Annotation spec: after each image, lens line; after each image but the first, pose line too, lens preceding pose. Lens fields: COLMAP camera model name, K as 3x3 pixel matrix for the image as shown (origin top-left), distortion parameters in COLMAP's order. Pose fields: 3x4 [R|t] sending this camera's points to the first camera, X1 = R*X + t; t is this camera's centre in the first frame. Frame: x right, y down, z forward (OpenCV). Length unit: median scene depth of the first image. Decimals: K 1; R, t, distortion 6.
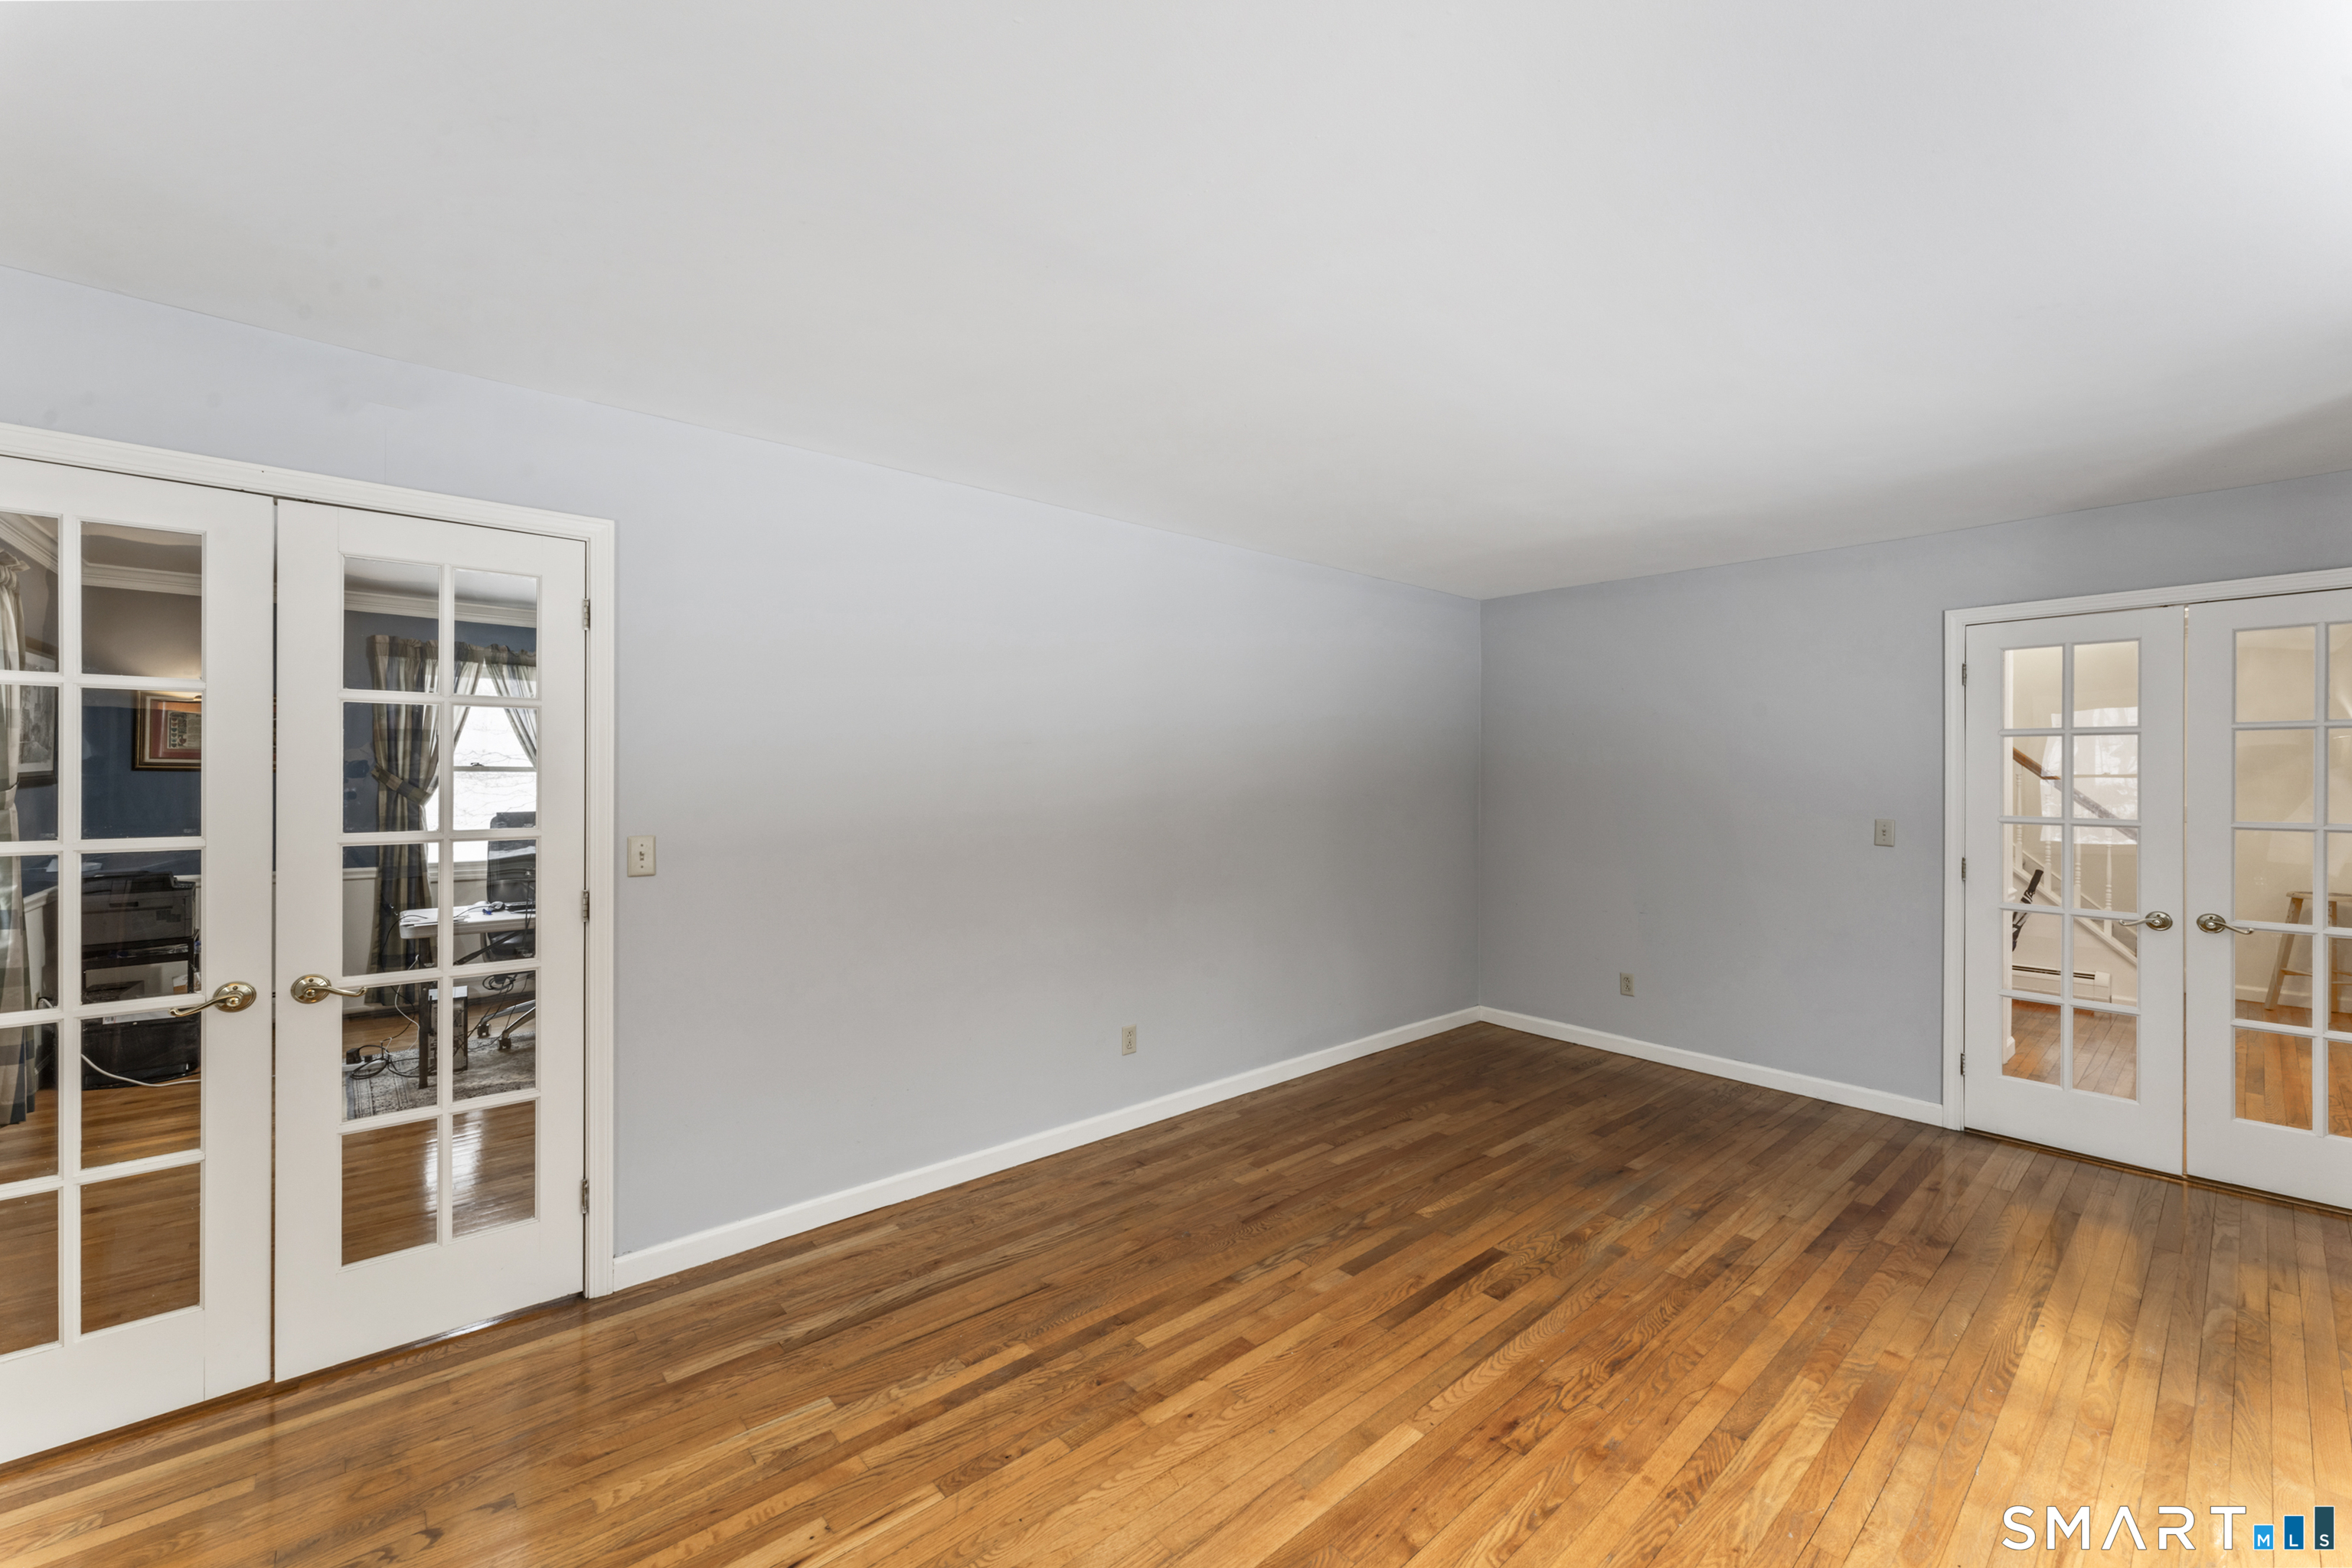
lens RADIAL K [[946.9, 0, 1183.0], [0, 946.9, 772.7], [0, 0, 1]] dist [-0.003498, -0.000352]
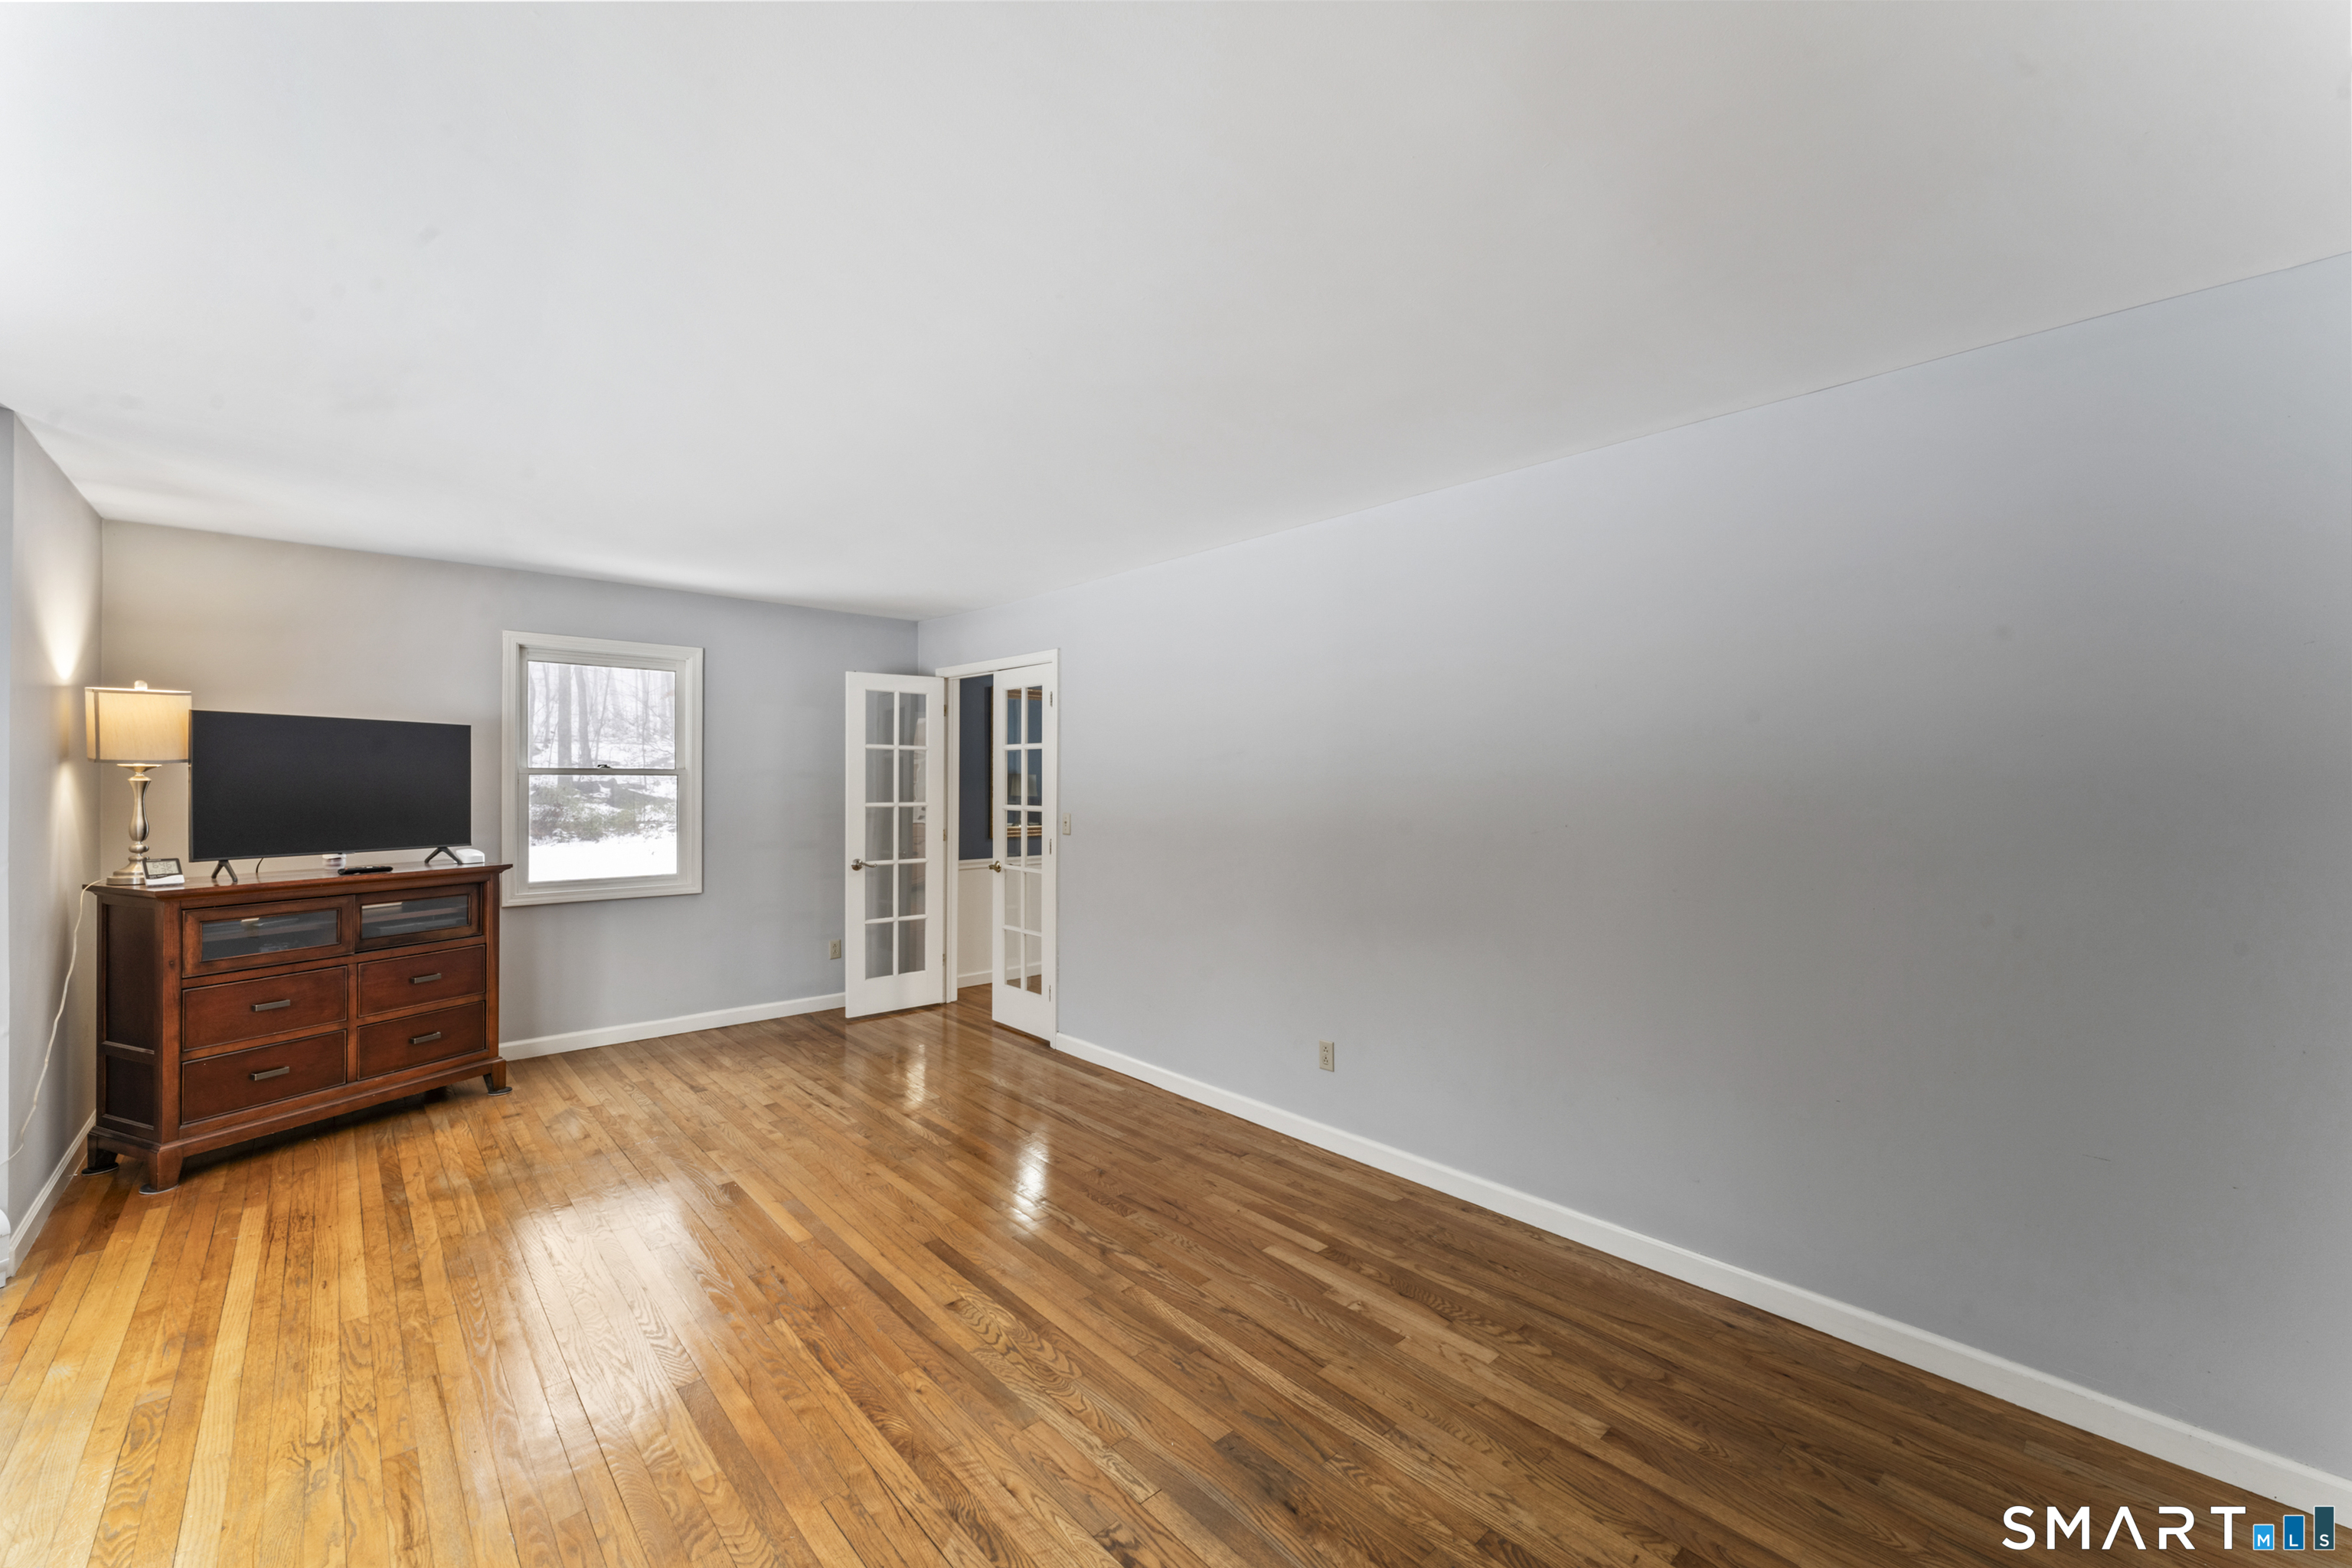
lens RADIAL K [[946.9, 0, 1176.1], [0, 946.9, 787.5], [0, 0, 1]] dist [-0.003498, -0.000352]
pose [[0.011925, 0.003762, -0.999922, 1.040534], [-0.005718, 0.999977, 0.003694, 0.008953], [0.999913, 0.005674, 0.011946, 0.963556]]
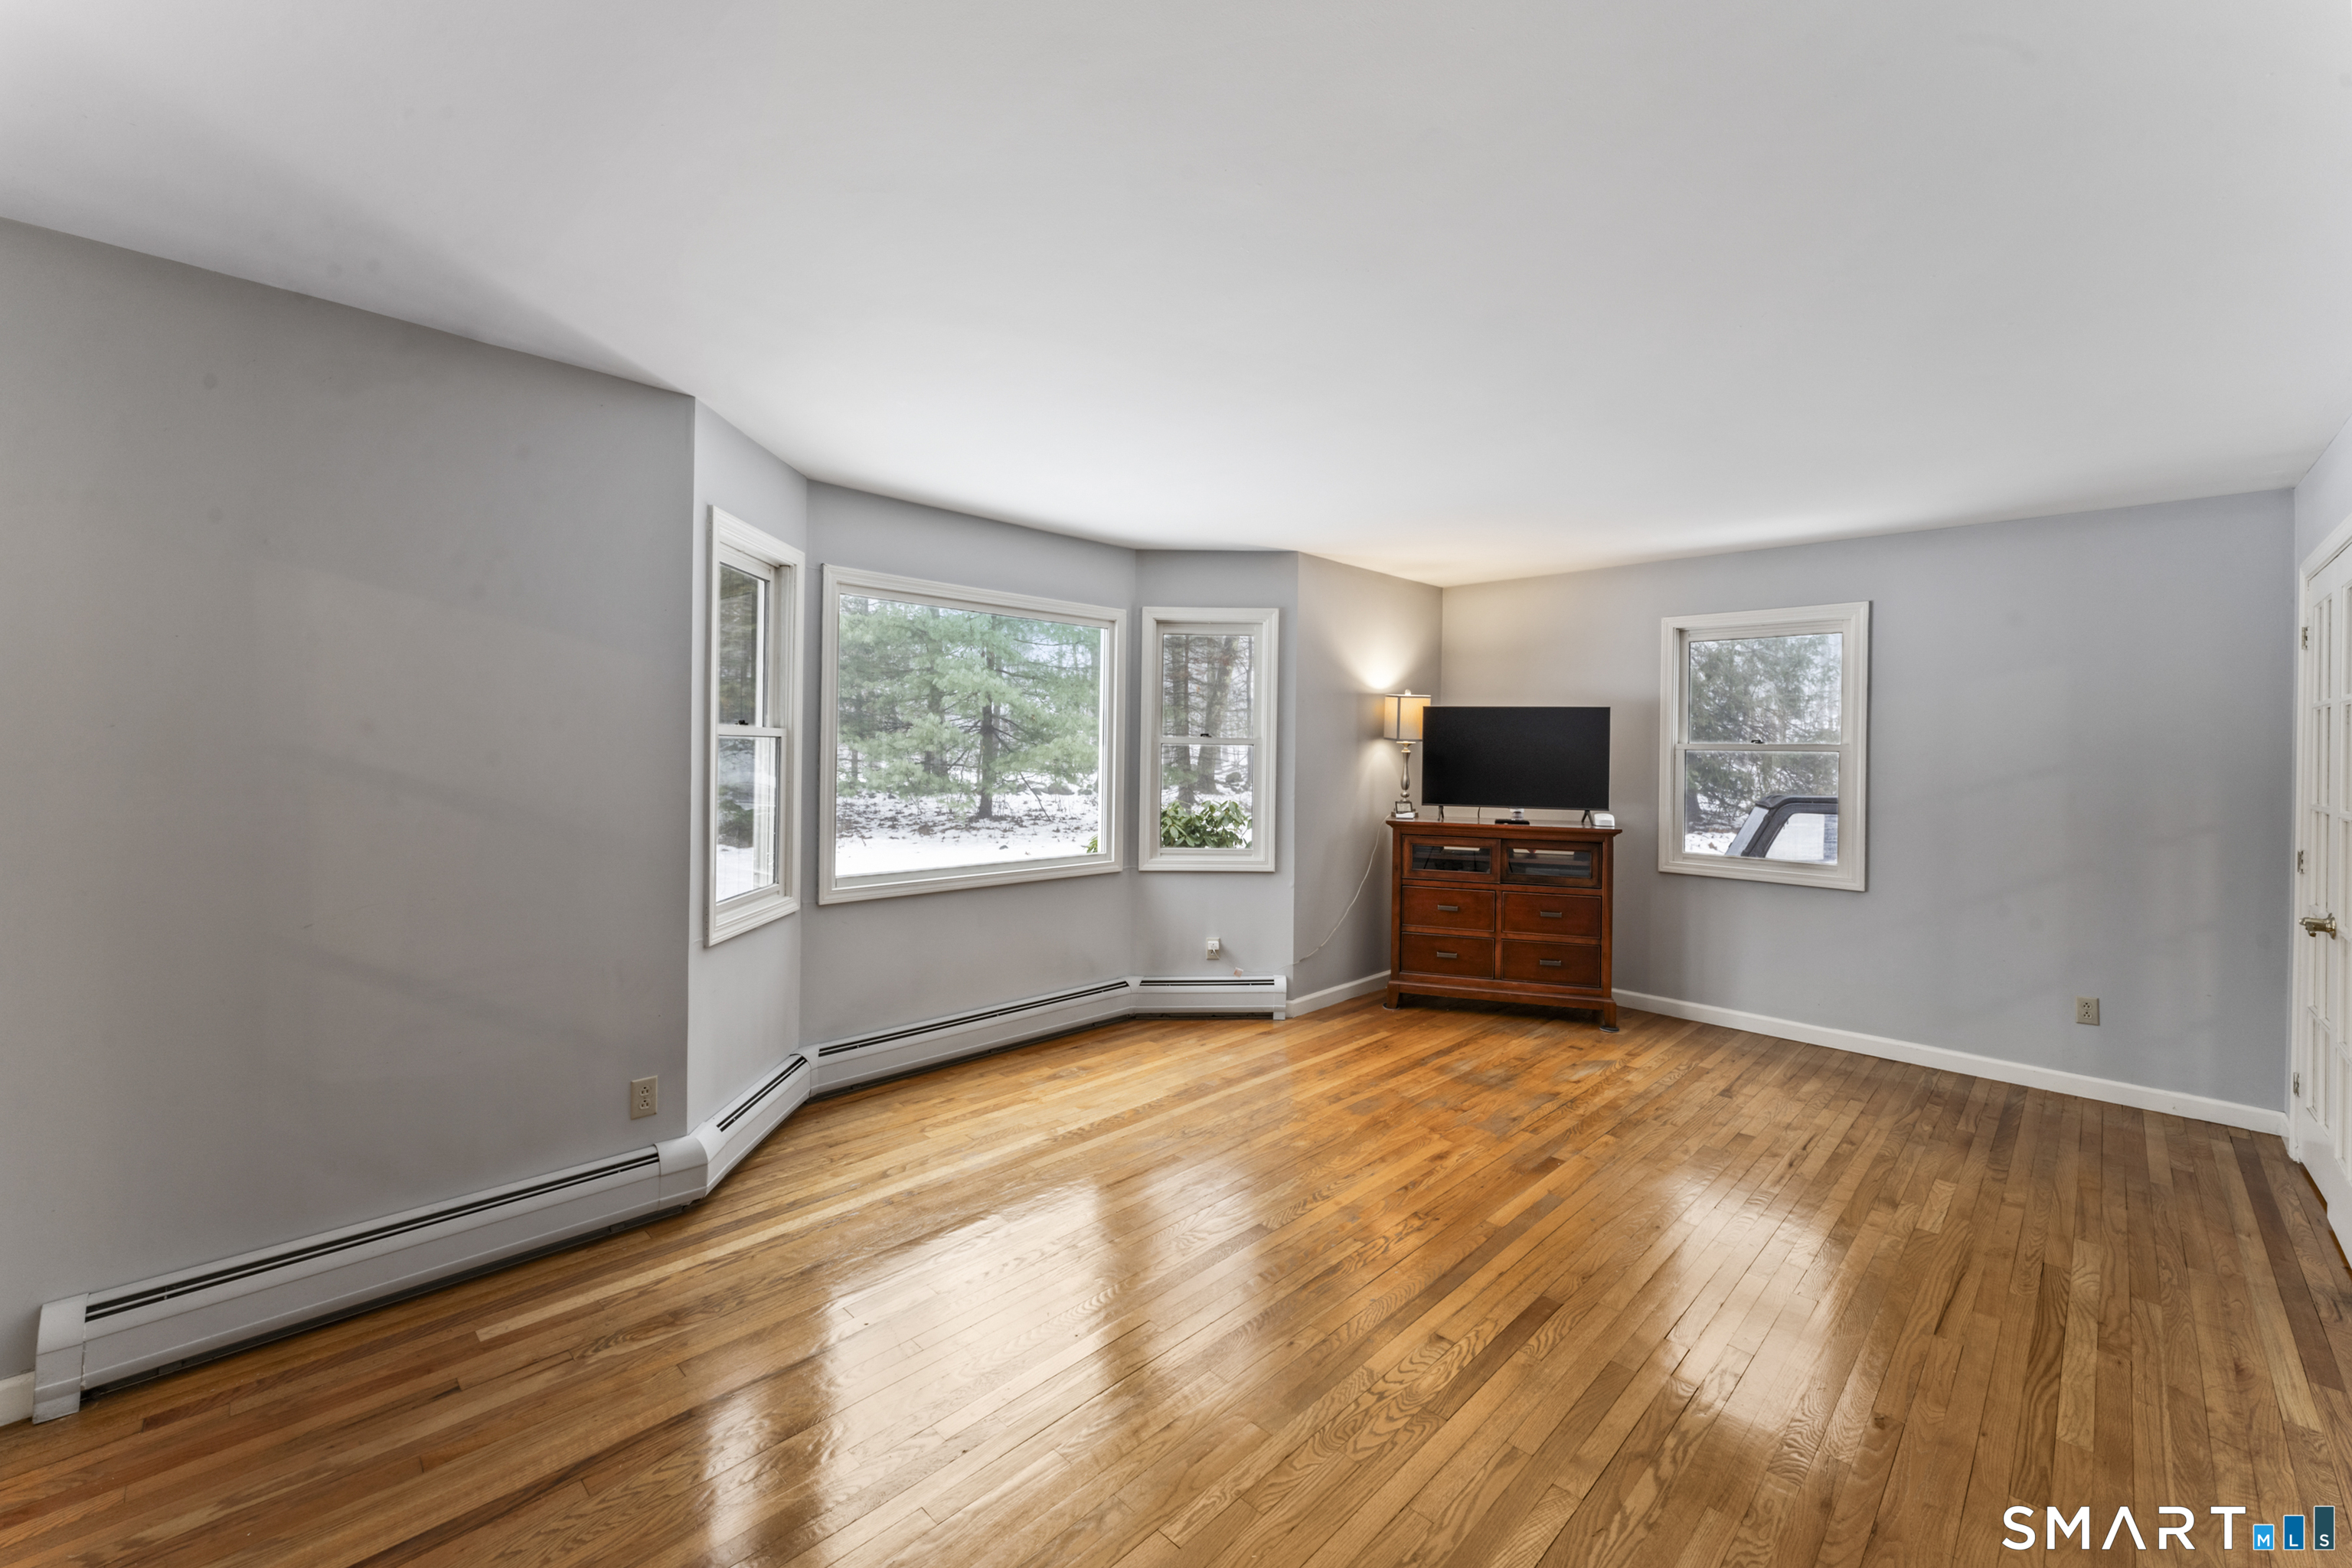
lens RADIAL K [[946.9, 0, 1166.5], [0, 946.9, 737.6], [0, 0, 1]] dist [-0.003498, -0.000352]
pose [[-0.998276, -0.018493, -0.055712, 0.509504], [-0.018270, 0.999823, -0.004513, 0.002284], [0.055786, -0.003488, -0.998437, 1.476882]]
